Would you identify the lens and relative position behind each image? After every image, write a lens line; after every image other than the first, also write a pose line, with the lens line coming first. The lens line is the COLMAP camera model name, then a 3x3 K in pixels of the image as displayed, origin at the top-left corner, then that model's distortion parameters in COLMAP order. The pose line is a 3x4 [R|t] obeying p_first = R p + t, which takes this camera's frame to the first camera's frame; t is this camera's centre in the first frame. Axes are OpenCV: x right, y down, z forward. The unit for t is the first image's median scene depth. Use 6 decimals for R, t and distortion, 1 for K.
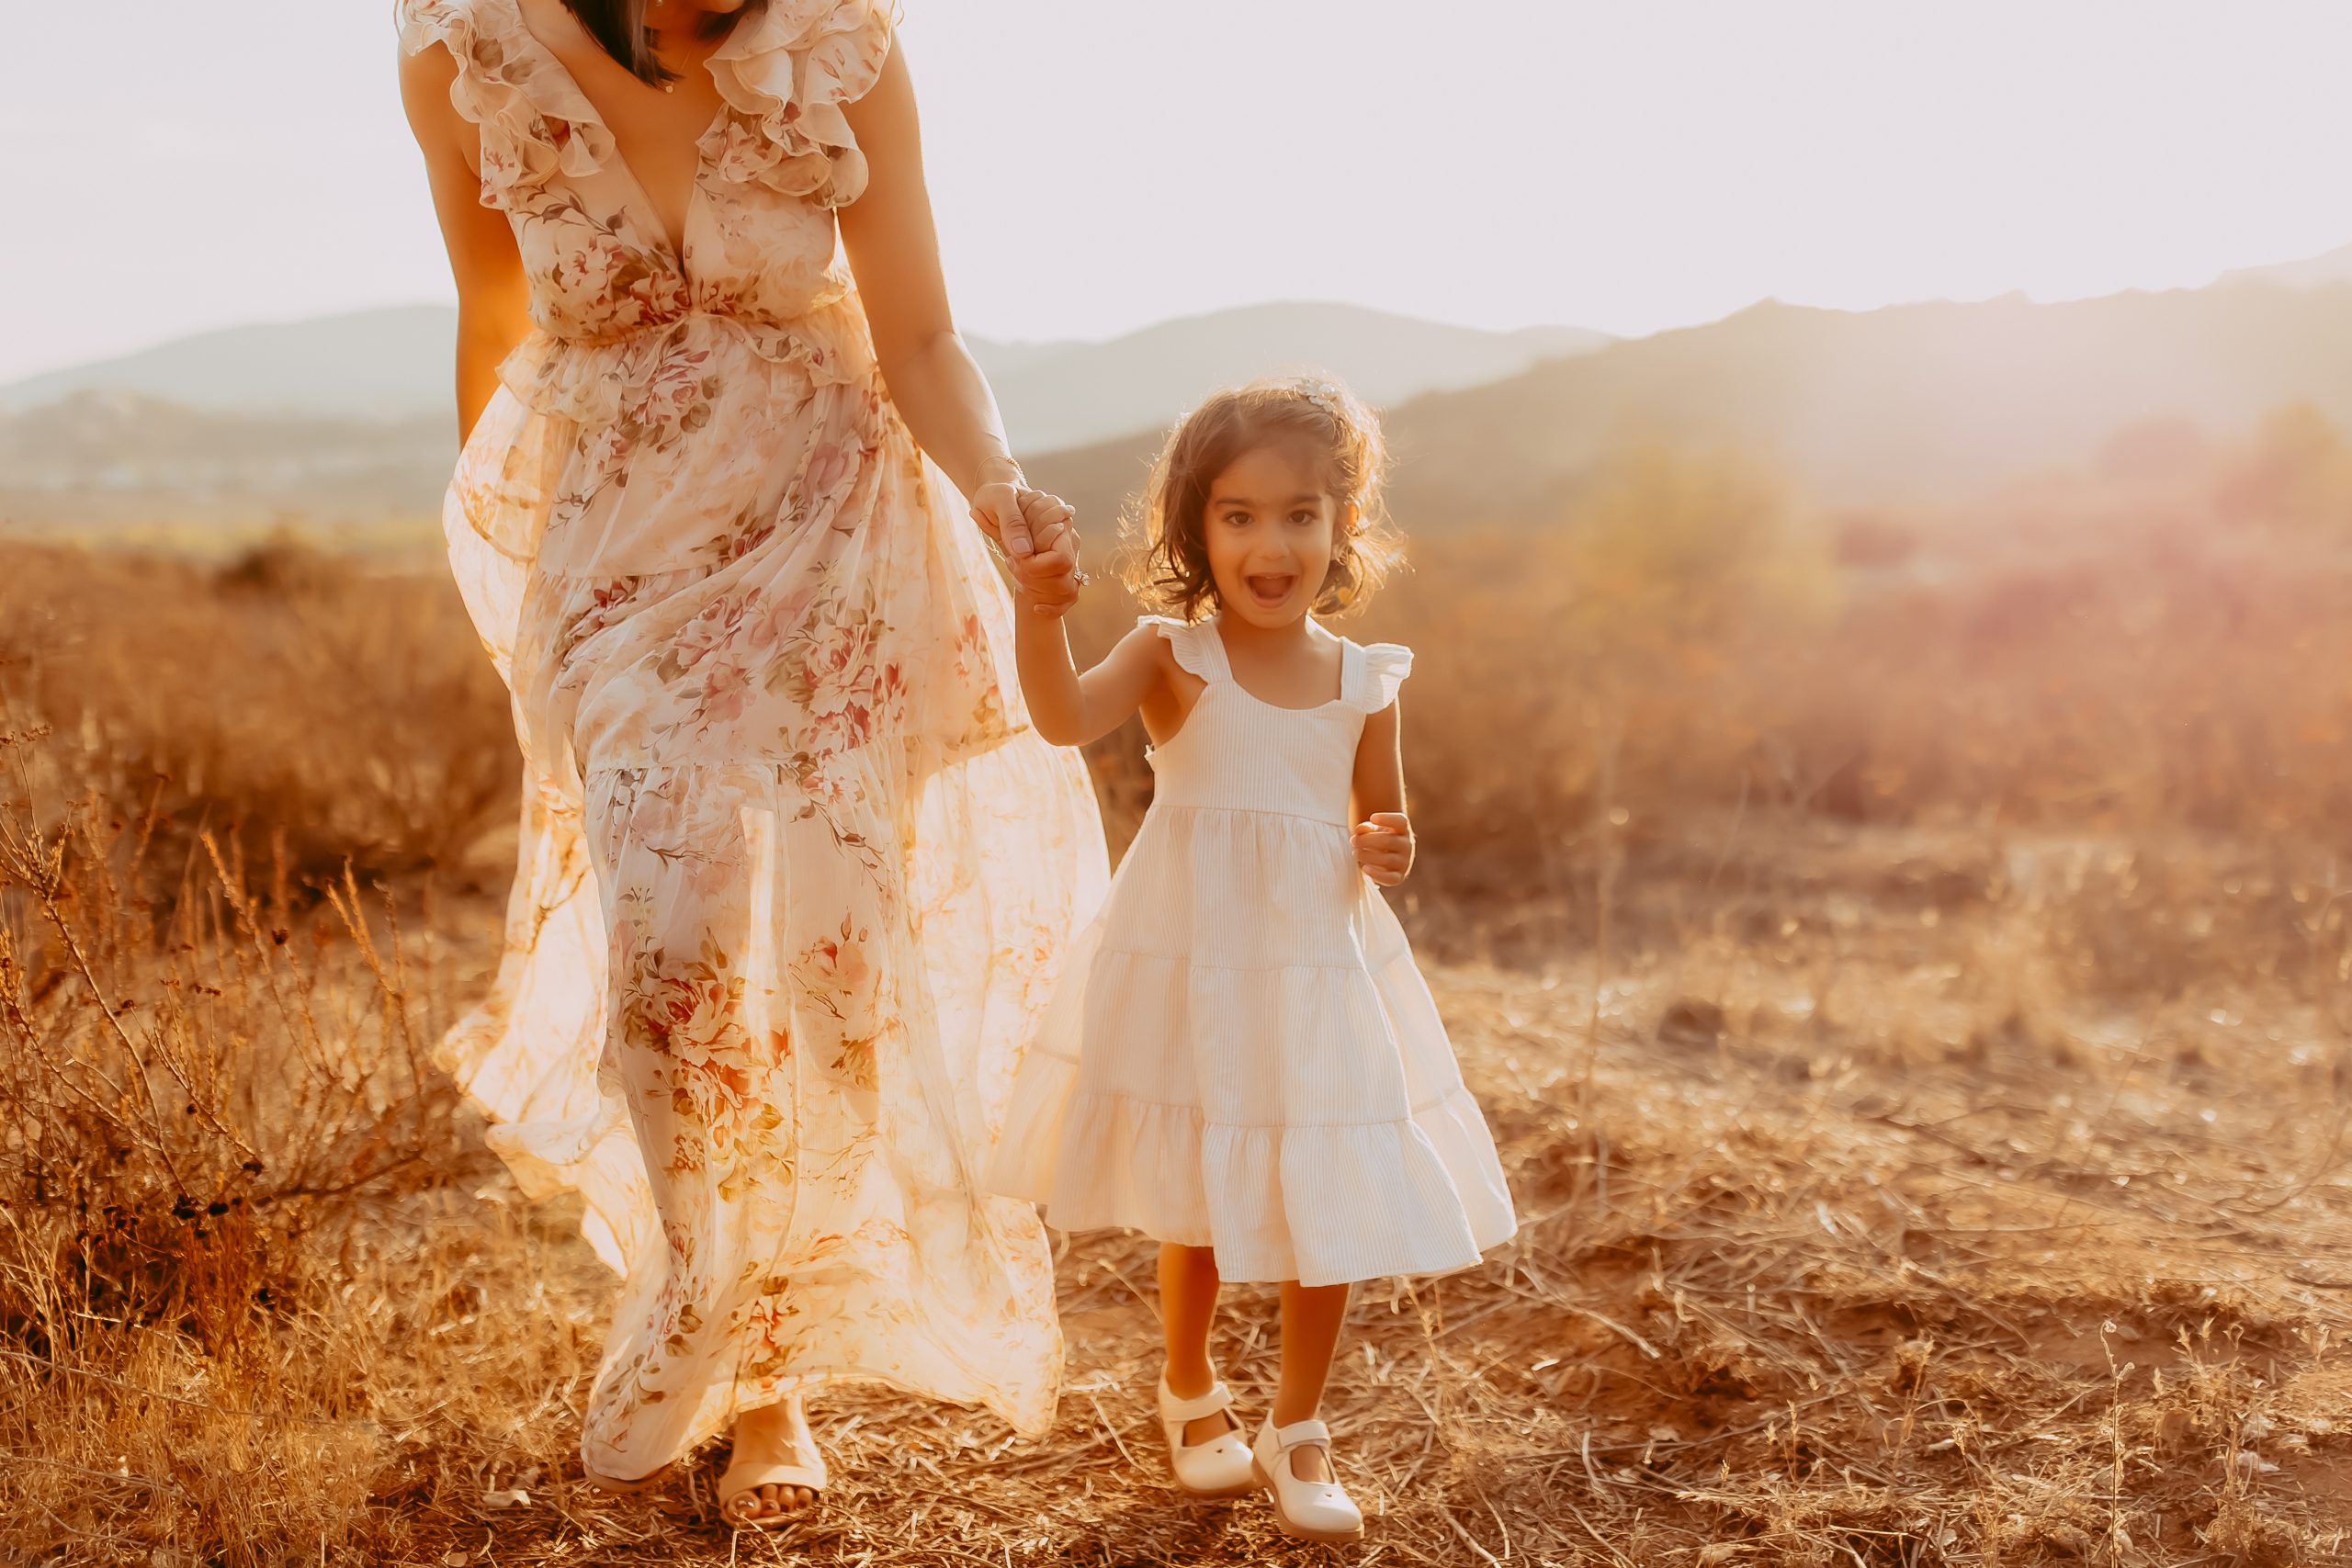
lens RADIAL K [[2252.6, 0, 1166.3], [0, 2252.6, 725.1], [0, 0, 1]] dist [0.001572, 0.000000]
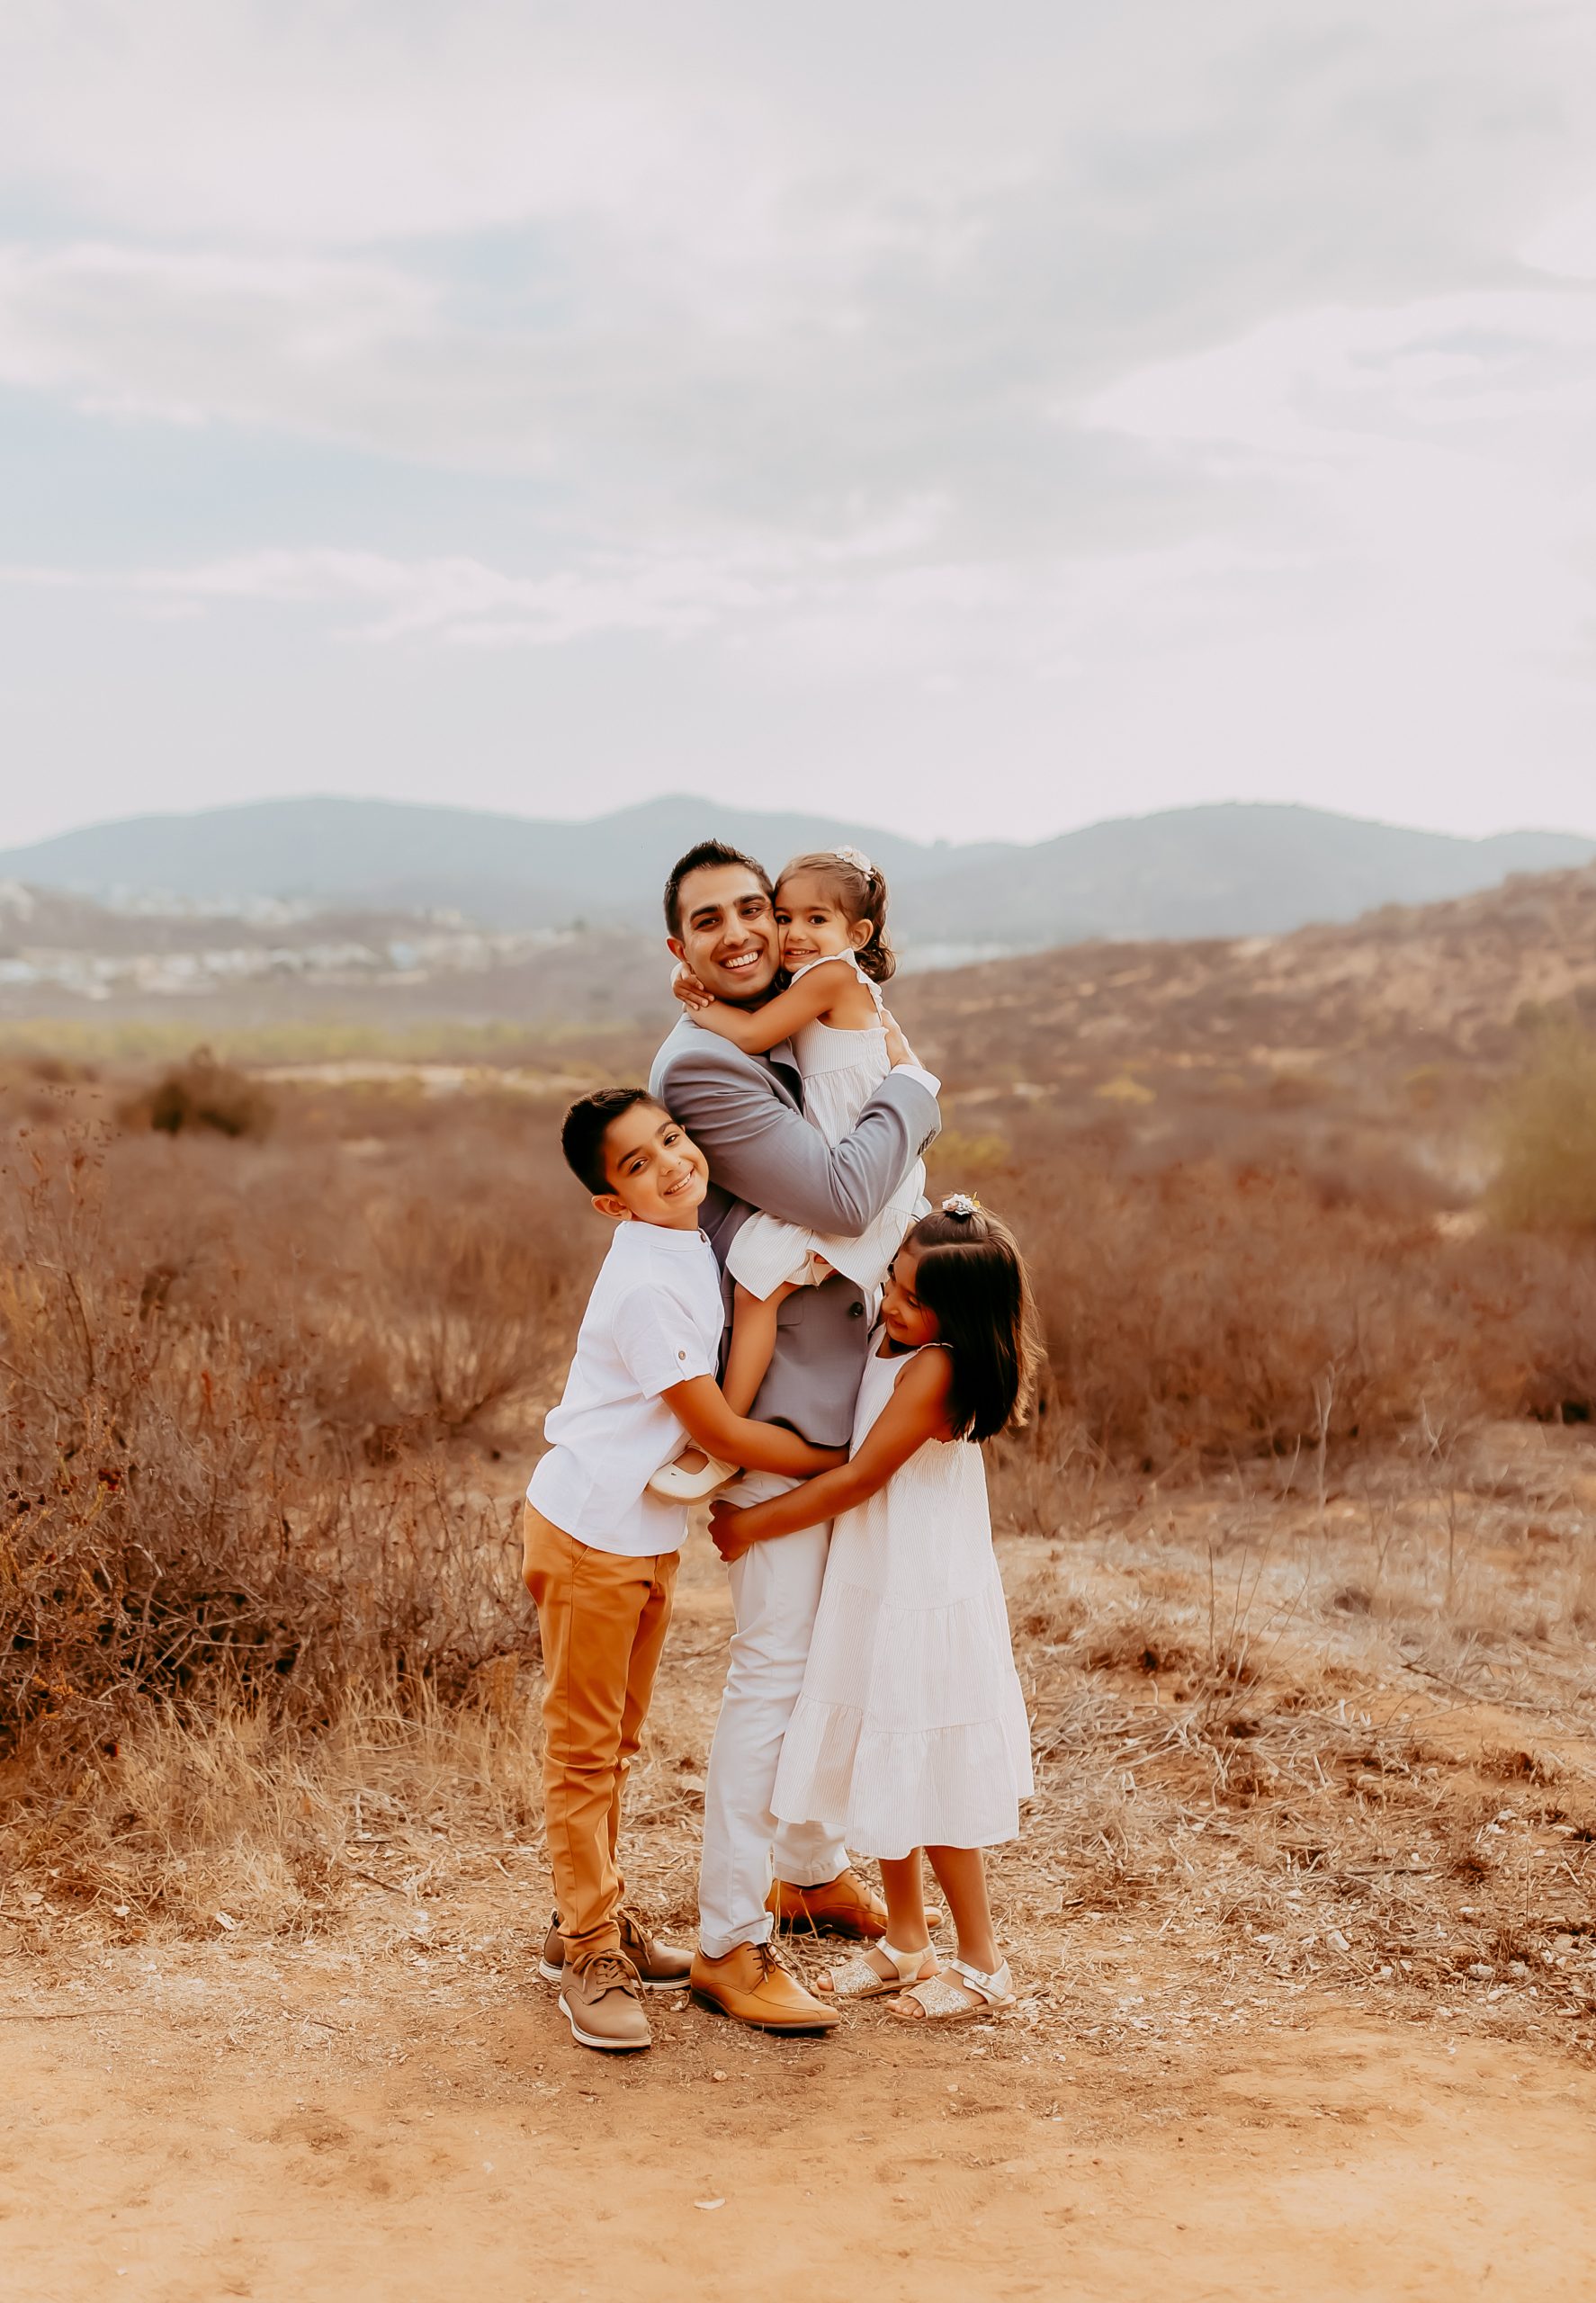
lens RADIAL K [[2434.7, 0, 738.2], [0, 2434.7, 1272.5], [0, 0, 1]] dist [0.003701, 0.000000]
pose [[0.989297, 0.034046, -0.141889, 0.067570], [-0.032951, 0.999406, 0.010061, -0.121539], [0.142148, -0.005278, 0.989831, -0.876976]]
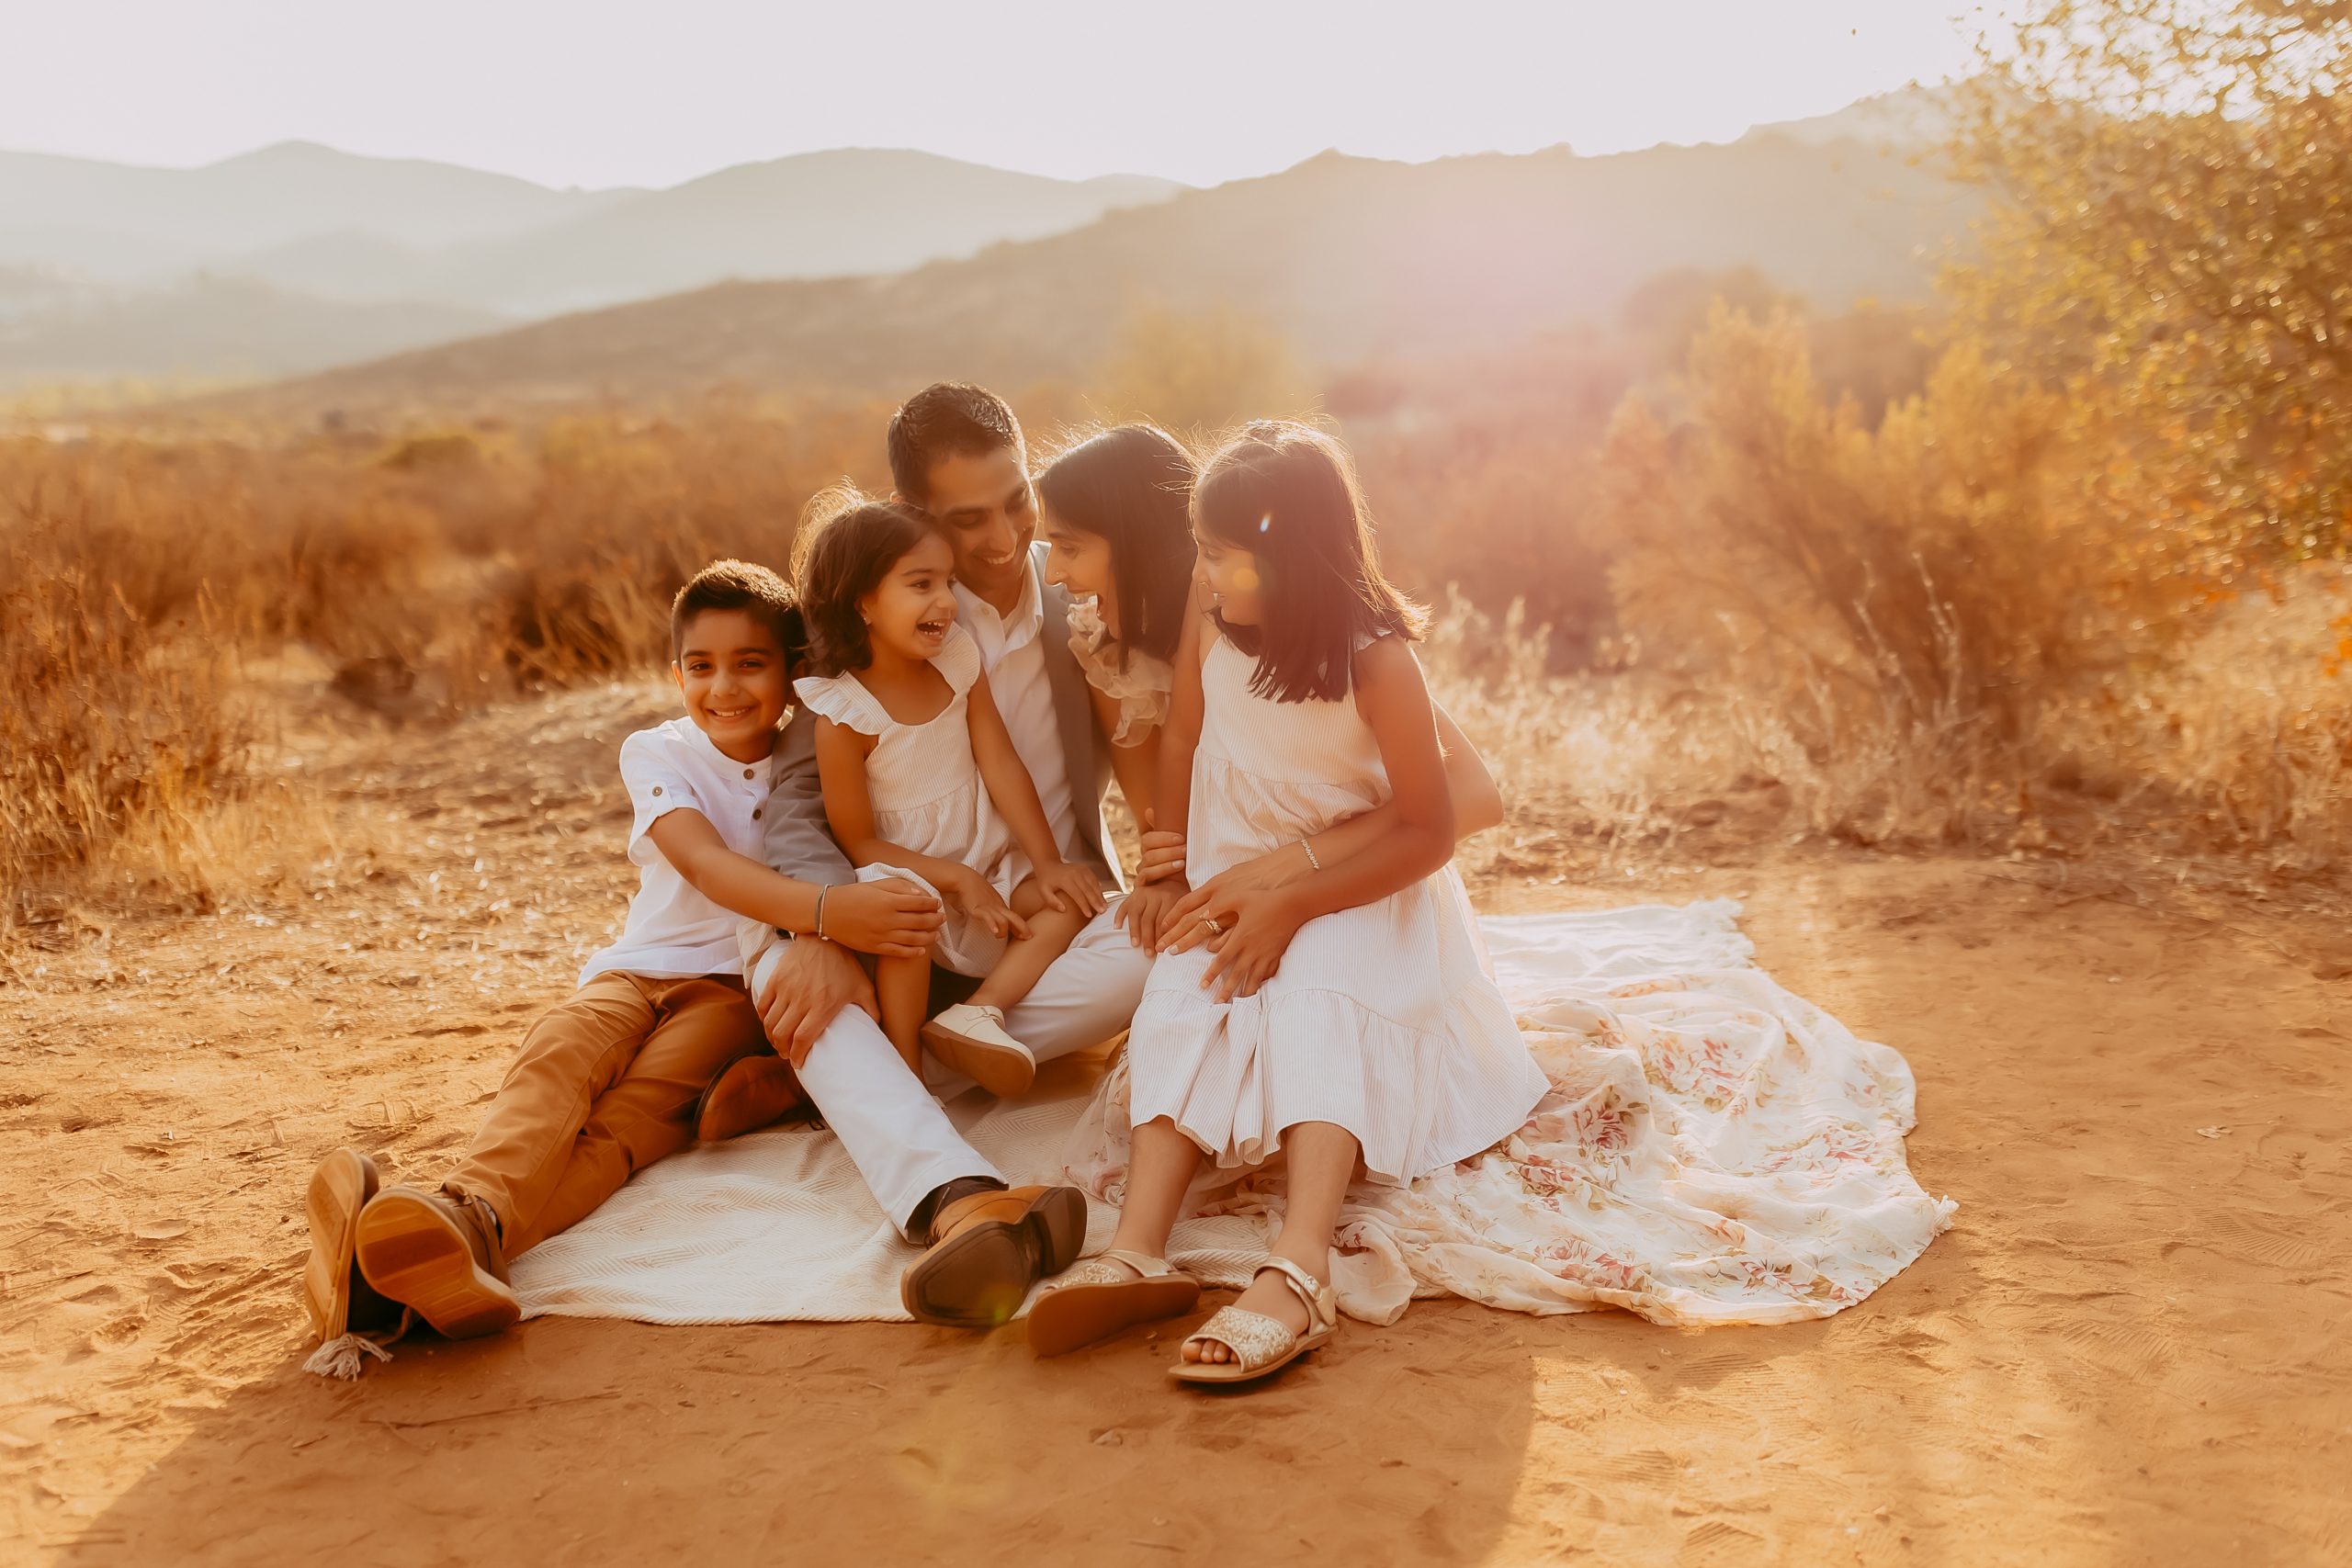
lens RADIAL K [[2252.6, 0, 1168.5], [0, 2252.6, 839.8], [0, 0, 1]] dist [0.001572, 0.000000]
pose [[0.983160, -0.047330, 0.176514, 0.087193], [0.027142, 0.992985, 0.115080, 0.062658], [-0.180723, -0.108351, 0.977548, -0.918775]]
